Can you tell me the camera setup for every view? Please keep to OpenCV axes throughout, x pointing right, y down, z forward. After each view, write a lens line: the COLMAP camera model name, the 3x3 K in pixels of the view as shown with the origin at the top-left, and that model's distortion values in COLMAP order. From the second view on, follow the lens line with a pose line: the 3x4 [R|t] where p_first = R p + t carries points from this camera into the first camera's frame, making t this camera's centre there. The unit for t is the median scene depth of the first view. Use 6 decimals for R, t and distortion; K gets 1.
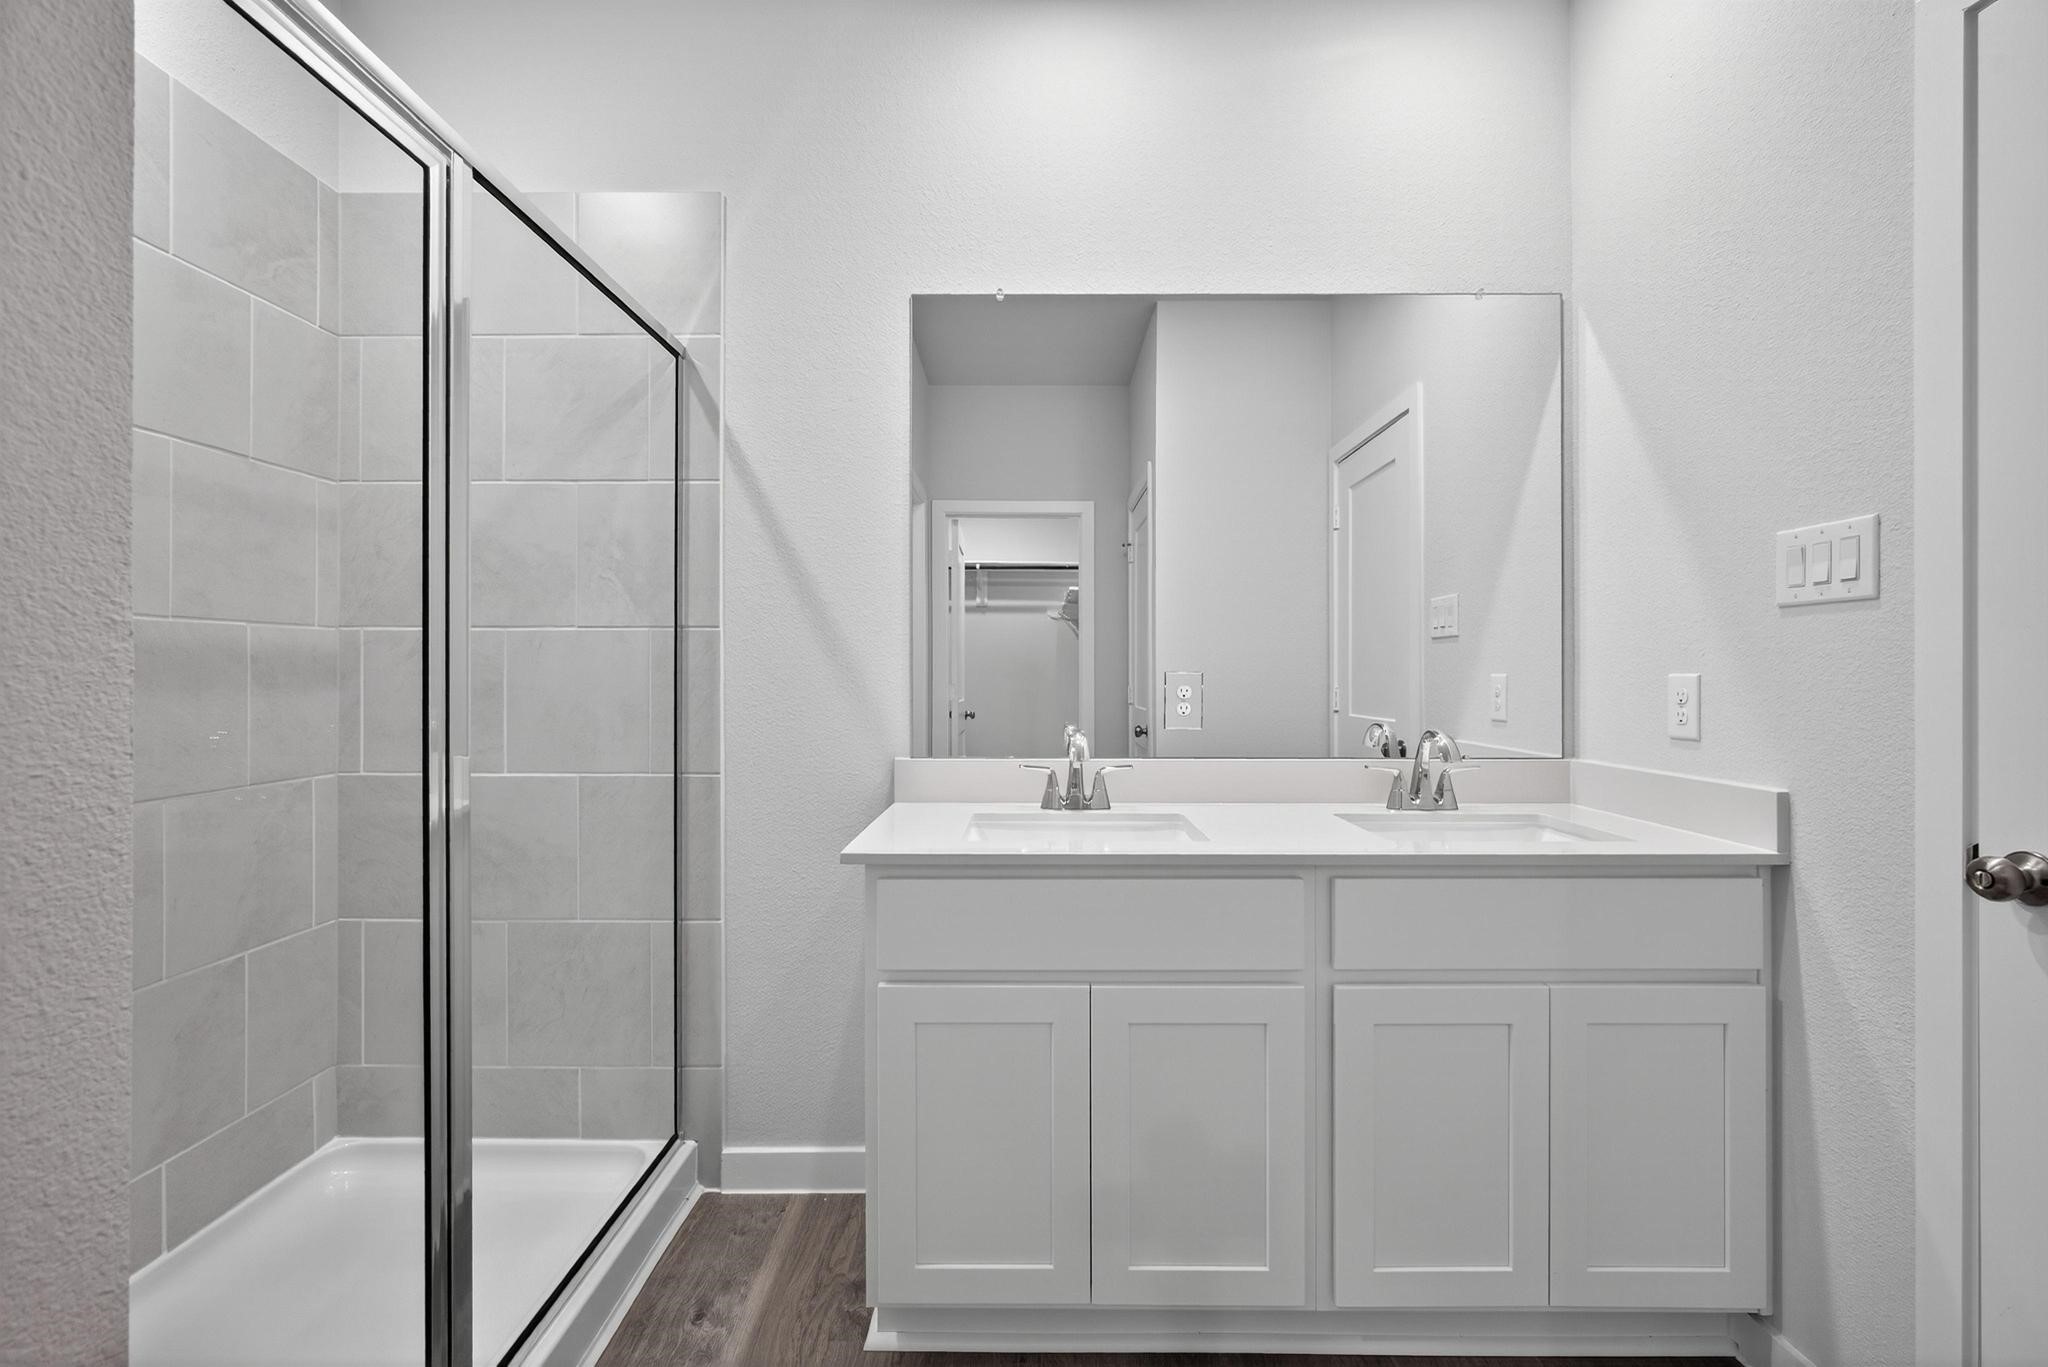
lens RADIAL K [[869.2, 0, 1024.1], [0, 869.2, 667.2], [0, 0, 1]] dist [-0.003808, -0.000136]
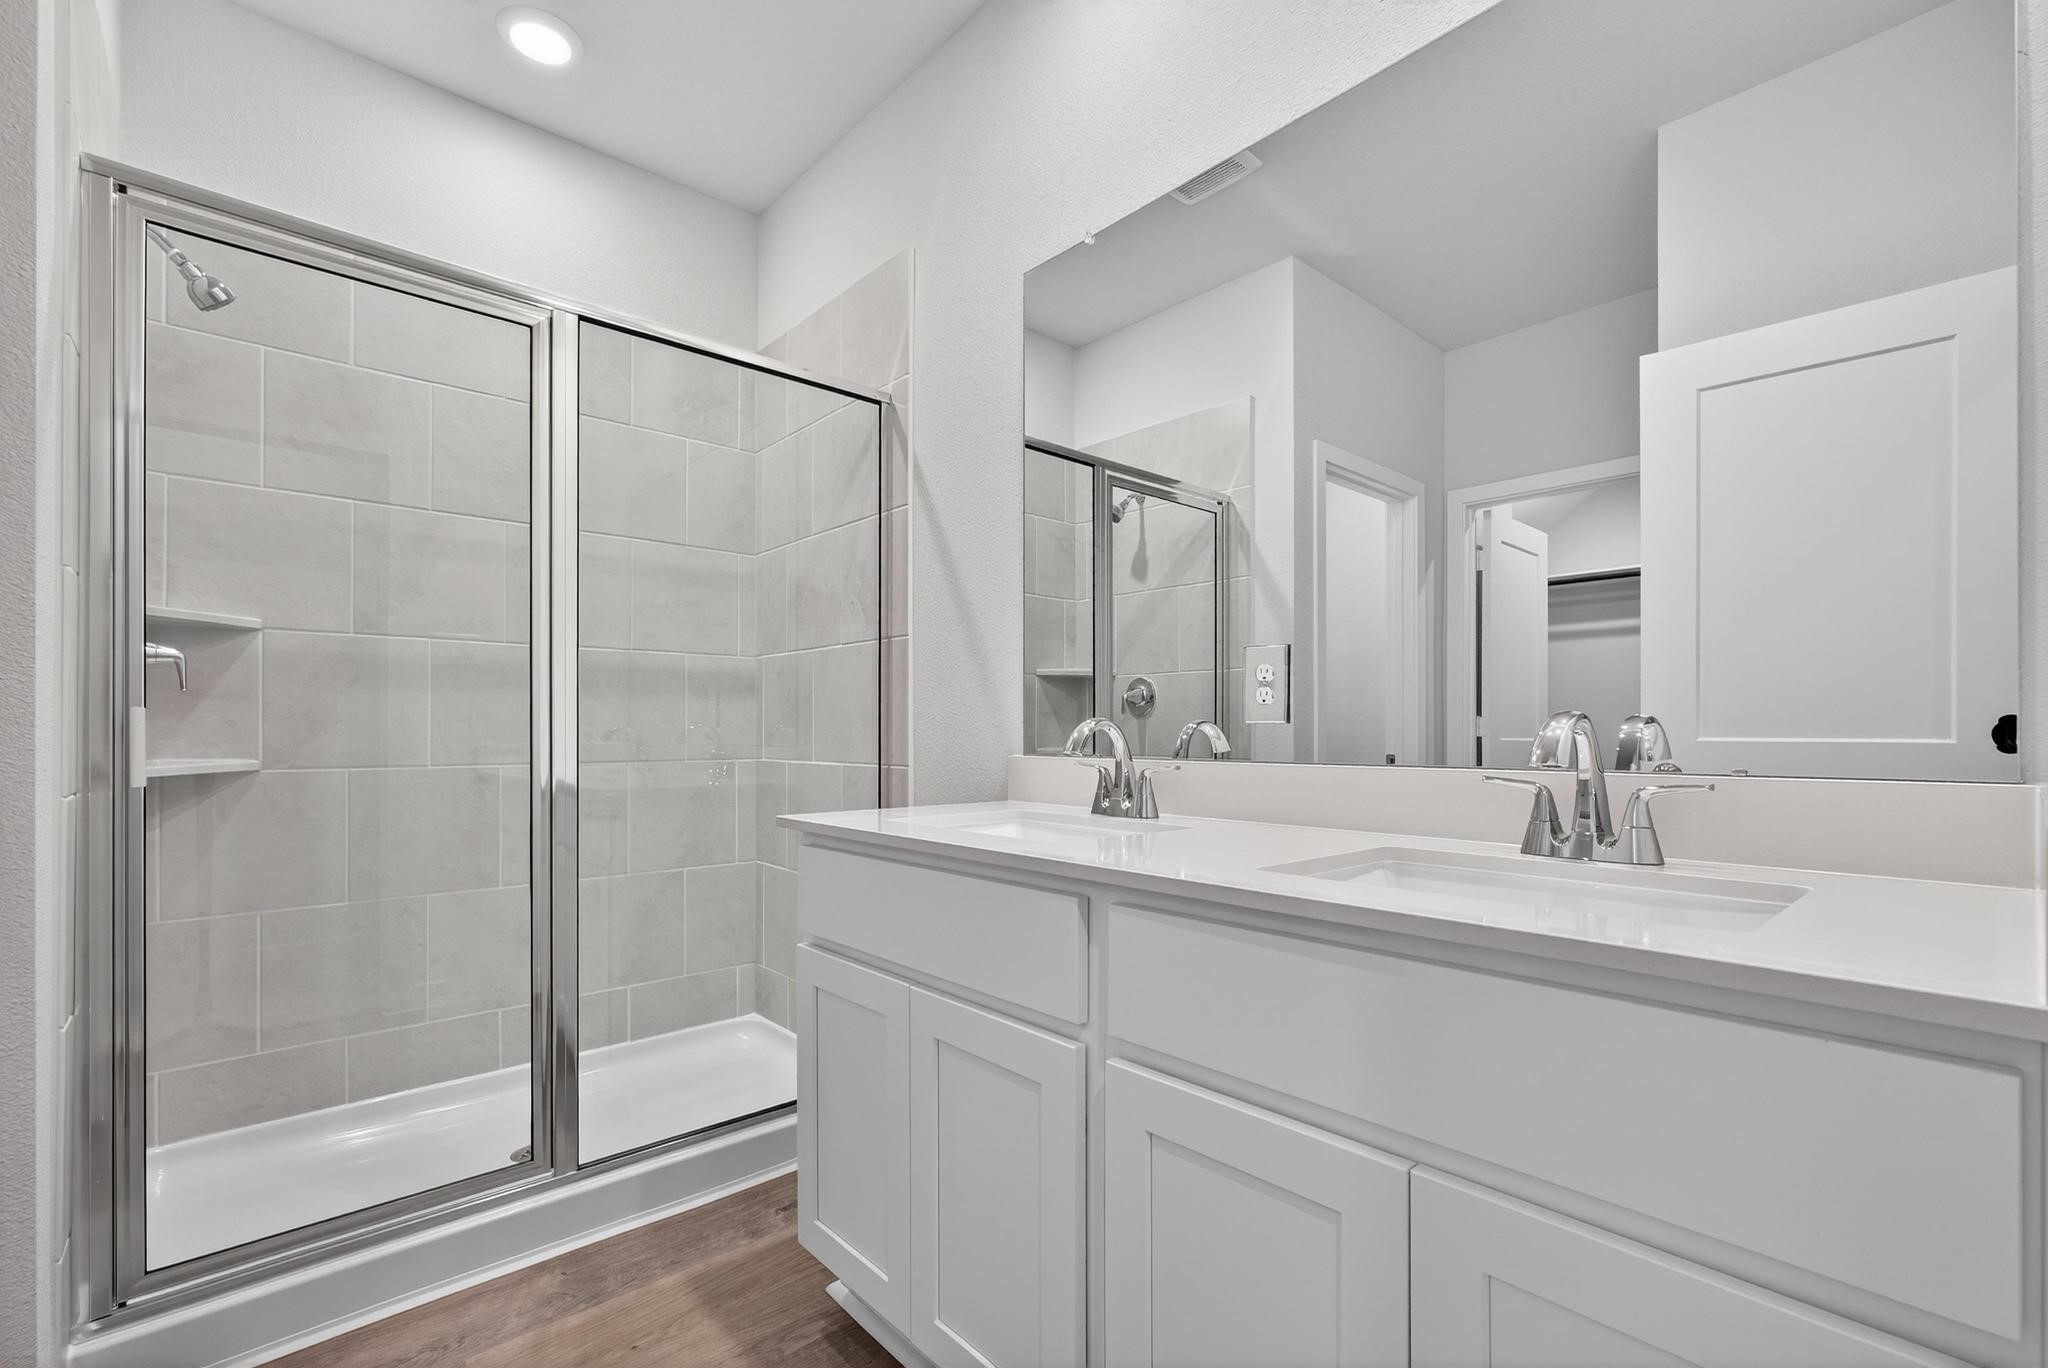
lens RADIAL K [[896.5, 0, 1030.8], [0, 896.5, 721.5], [0, 0, 1]] dist [0.000283, 0.000027]
pose [[0.680982, -0.007900, -0.732258, 0.609868], [0.008307, 0.999961, -0.003063, 0.070794], [0.732253, -0.003997, 0.681021, 0.330883]]
